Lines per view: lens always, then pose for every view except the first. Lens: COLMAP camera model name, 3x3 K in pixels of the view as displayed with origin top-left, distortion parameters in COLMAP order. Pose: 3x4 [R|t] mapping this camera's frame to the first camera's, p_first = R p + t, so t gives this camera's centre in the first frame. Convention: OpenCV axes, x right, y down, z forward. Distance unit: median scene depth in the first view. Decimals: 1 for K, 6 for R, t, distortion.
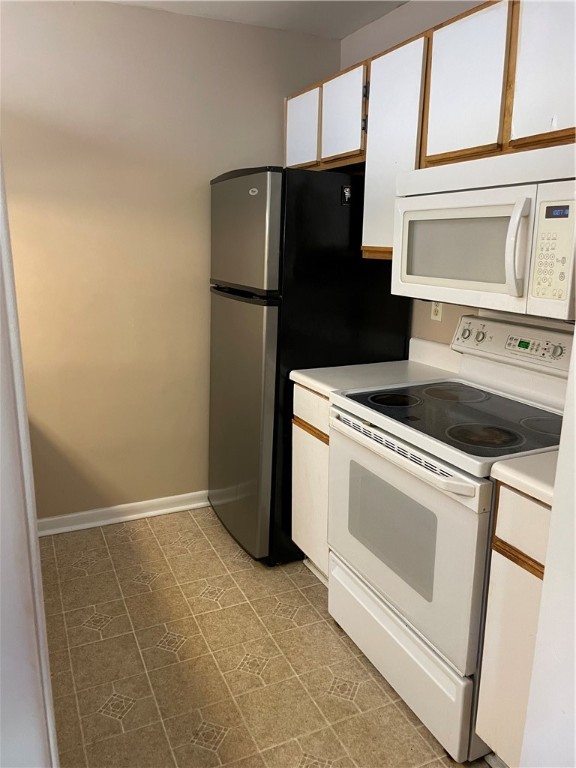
lens RADIAL K [[588.2, 0, 288.0], [0, 588.2, 384.0], [0, 0, 1]] dist [-0.000517, -0.003192]
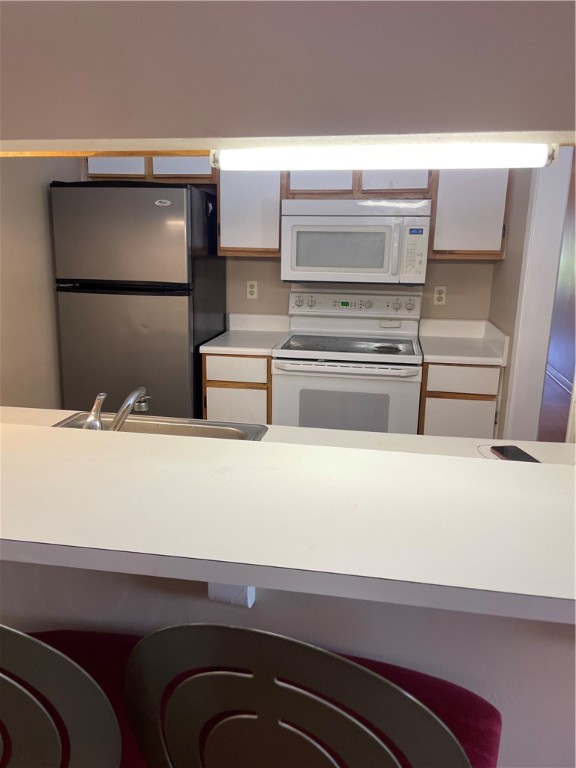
lens RADIAL K [[588.2, 0, 288.0], [0, 588.2, 384.0], [0, 0, 1]] dist [-0.000517, -0.003192]
pose [[0.568280, -0.190481, 0.800484, -1.138027], [0.184693, 0.977541, 0.101495, -0.043919], [-0.801840, 0.090167, 0.590697, 0.132581]]
